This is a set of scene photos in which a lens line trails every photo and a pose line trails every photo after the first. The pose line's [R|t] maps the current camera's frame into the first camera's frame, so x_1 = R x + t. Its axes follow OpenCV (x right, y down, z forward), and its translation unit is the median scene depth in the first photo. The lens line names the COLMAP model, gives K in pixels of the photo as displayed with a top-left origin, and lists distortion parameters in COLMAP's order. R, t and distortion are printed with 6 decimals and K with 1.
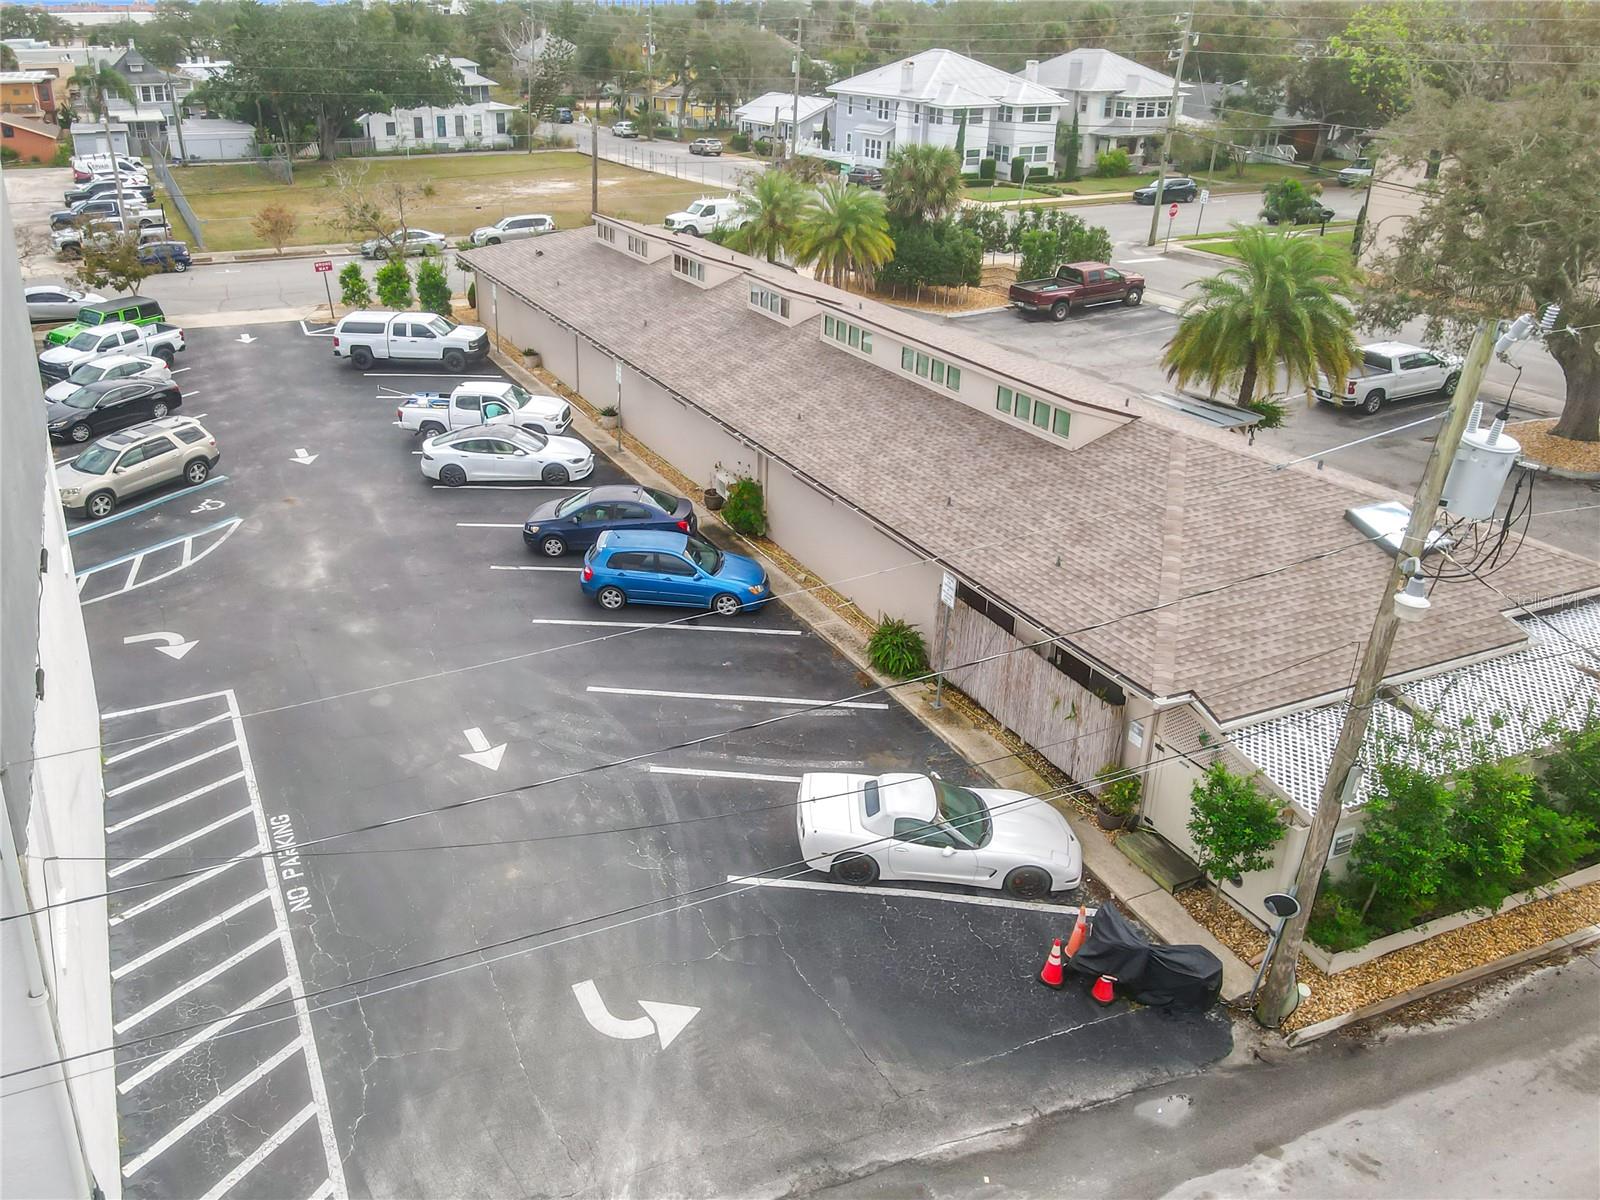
lens RADIAL K [[1260.0, 0, 632.4], [0, 1260.0, 450.9], [0, 0, 1]] dist [0.021027, 0.003351]
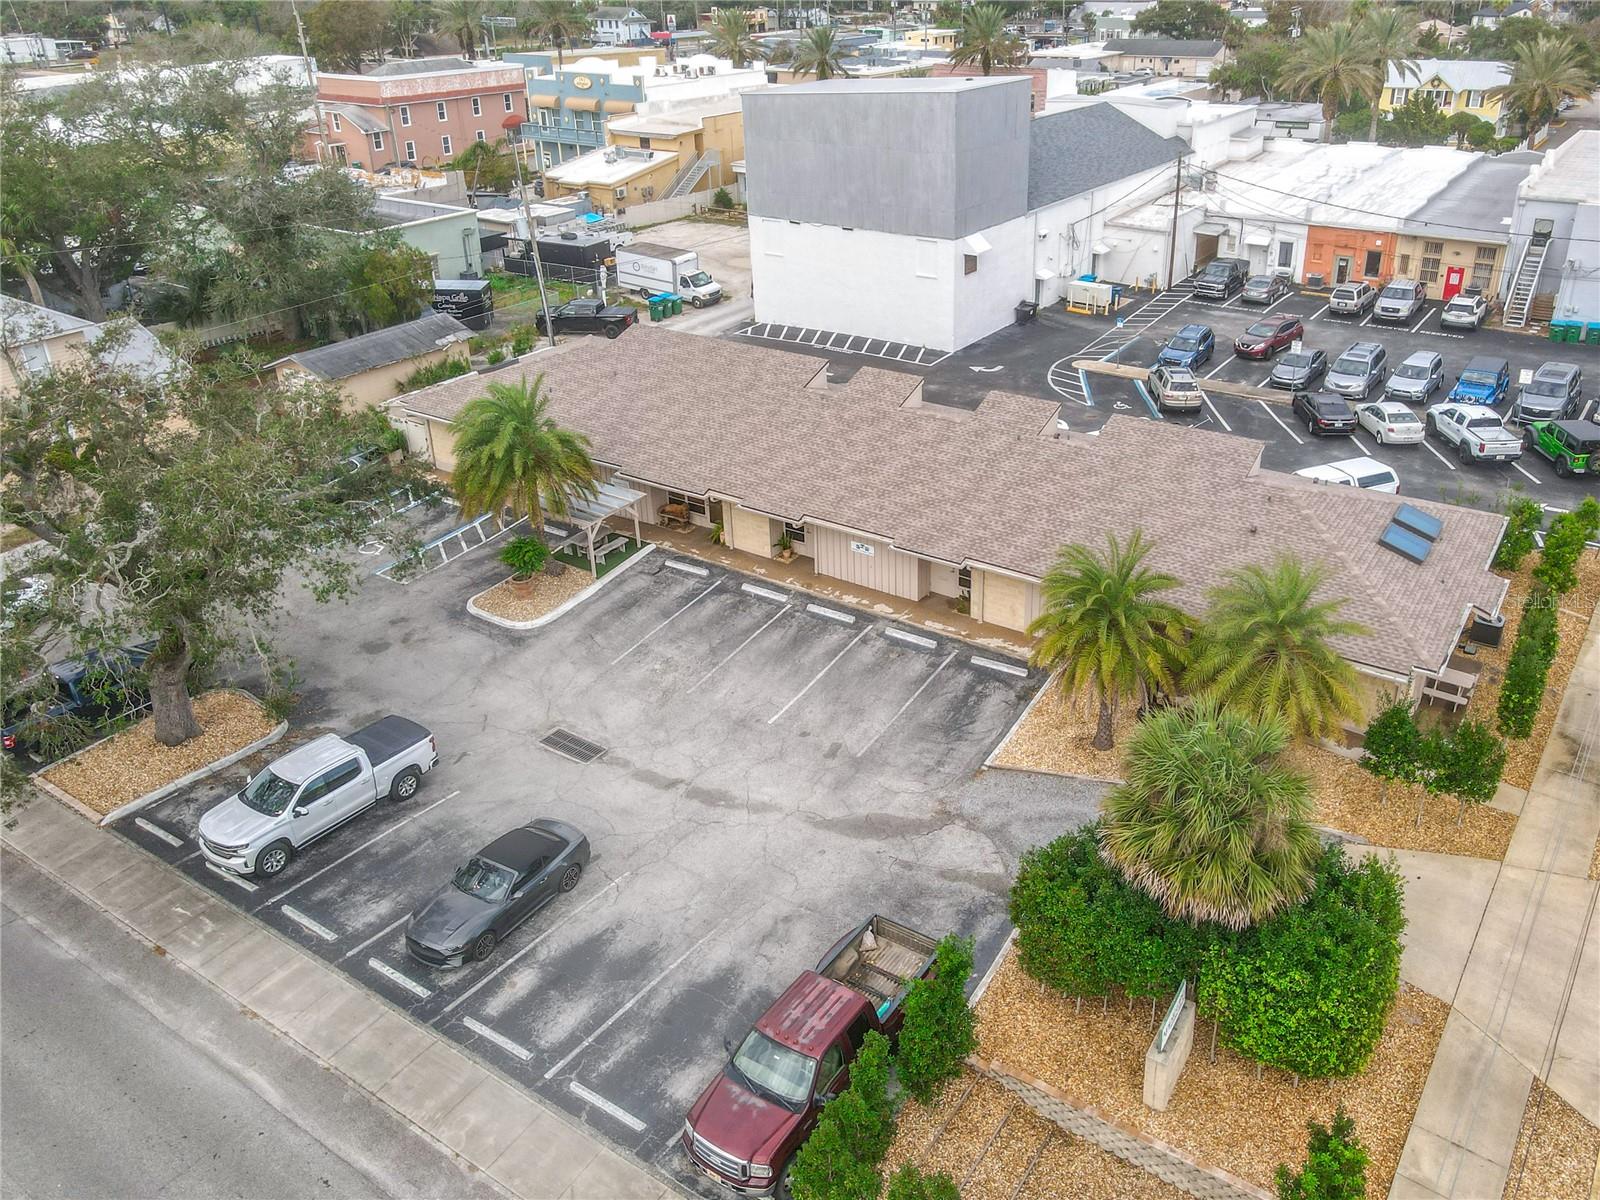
lens RADIAL K [[1254.3, 0, 855.8], [0, 1254.3, 481.9], [0, 0, 1]] dist [0.001456, 0.034833]
pose [[-0.829326, 0.231015, -0.508774, 0.896232], [-0.171504, 0.761342, 0.625256, -0.924570], [0.531794, 0.605798, -0.591781, 1.983941]]
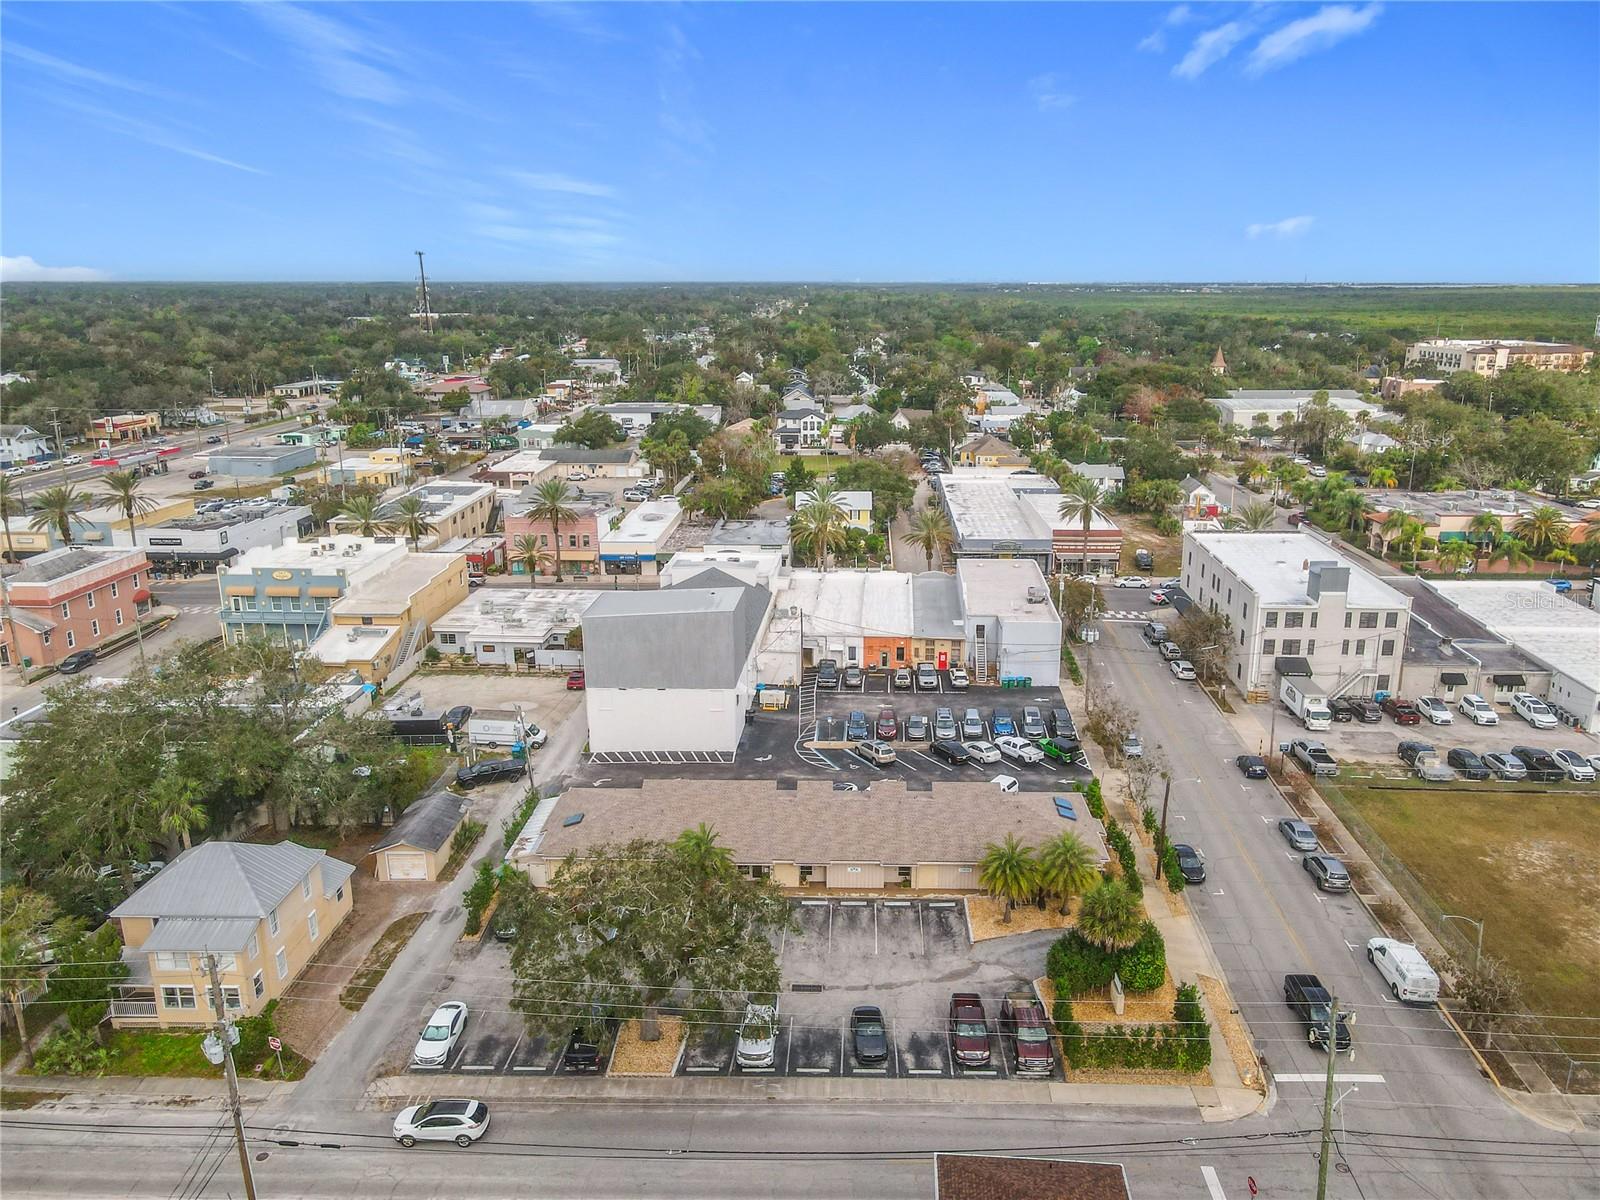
lens RADIAL K [[1198.4, 0, 817.8], [0, 1198.4, 578.7], [0, 0, 1]] dist [0.009475, 0.007100]
pose [[-0.414655, 0.226821, -0.881257, 2.399389], [-0.299897, 0.880270, 0.367676, -1.548099], [0.859141, 0.416745, -0.296986, 1.721854]]
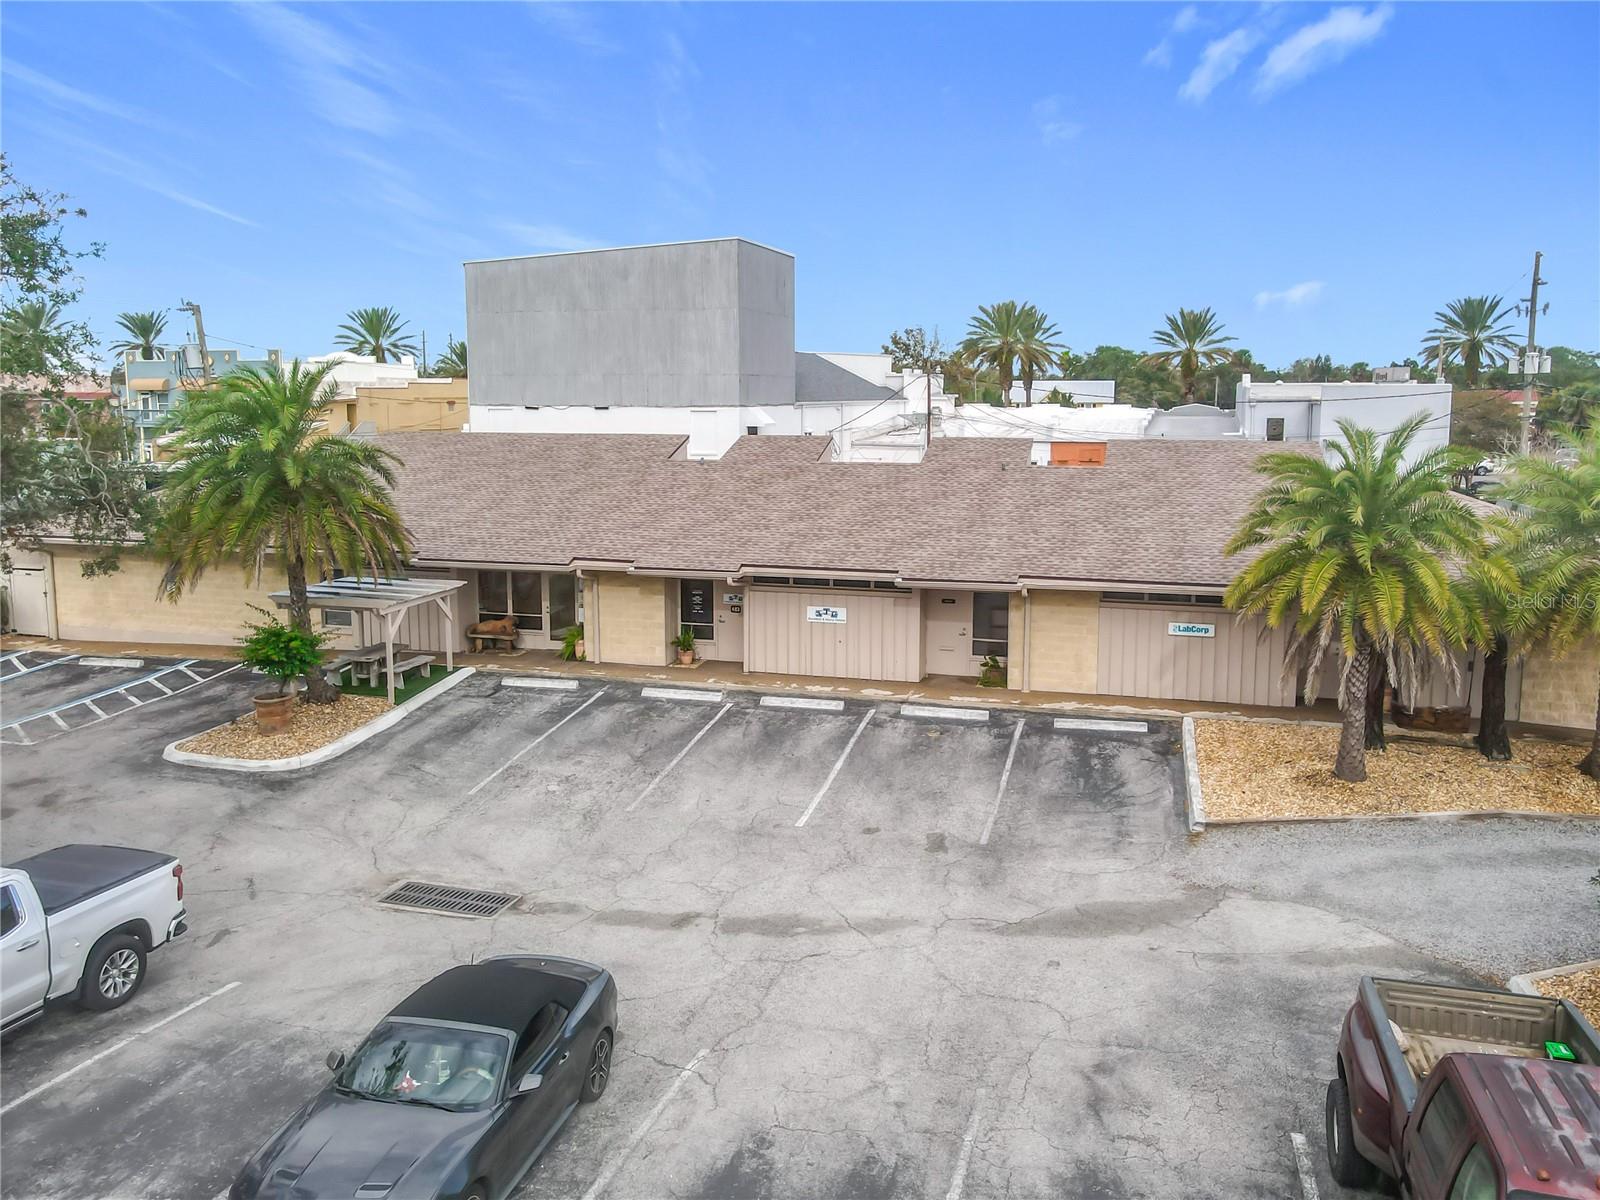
lens RADIAL K [[1217.0, 0, 810.4], [0, 1217.0, 525.6], [0, 0, 1]] dist [0.010623, 0.003431]
pose [[-0.621388, 0.085543, -0.778819, 0.910077], [-0.260917, 0.914693, 0.308642, -0.401818], [0.738782, 0.394994, -0.546059, 1.705486]]
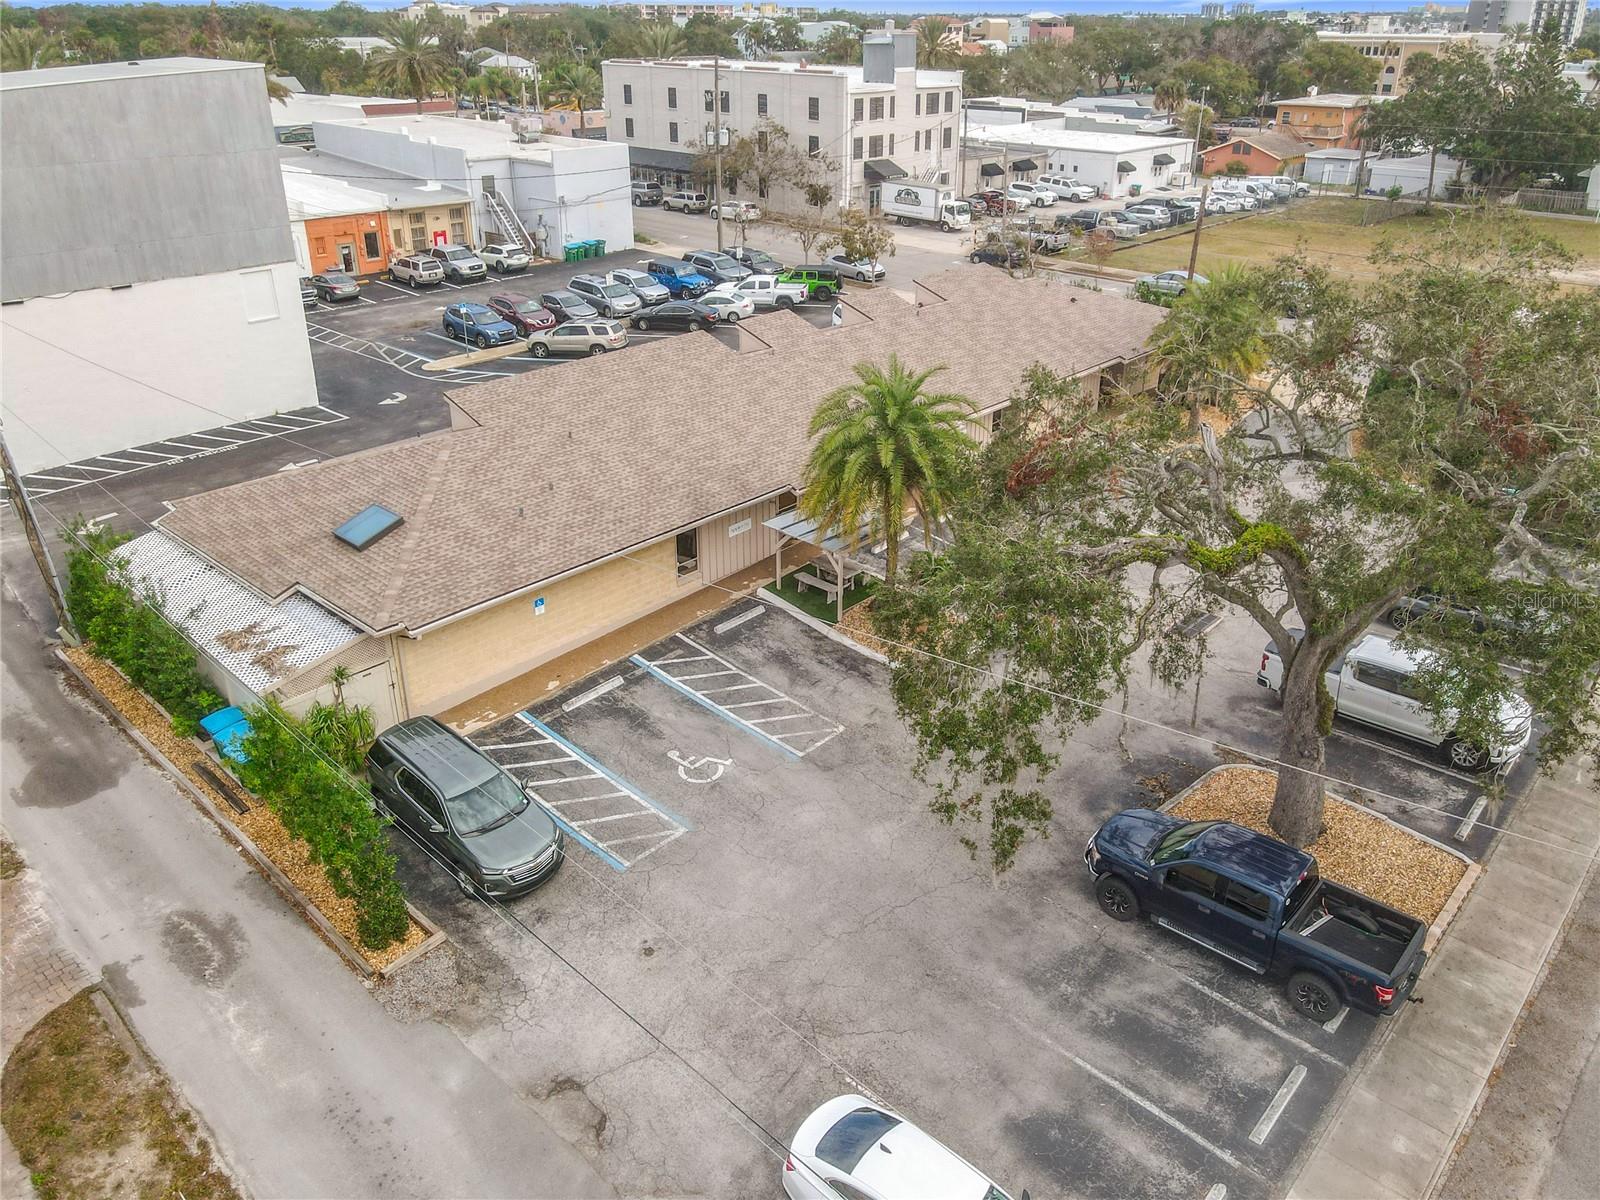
lens RADIAL K [[1205.7, 0, 821.6], [0, 1205.7, 512.8], [0, 0, 1]] dist [0.024891, -0.003767]
pose [[0.424422, 0.349719, -0.835202, 1.309377], [-0.305308, 0.923658, 0.231610, -0.274746], [0.852439, 0.156694, 0.498793, 0.541381]]
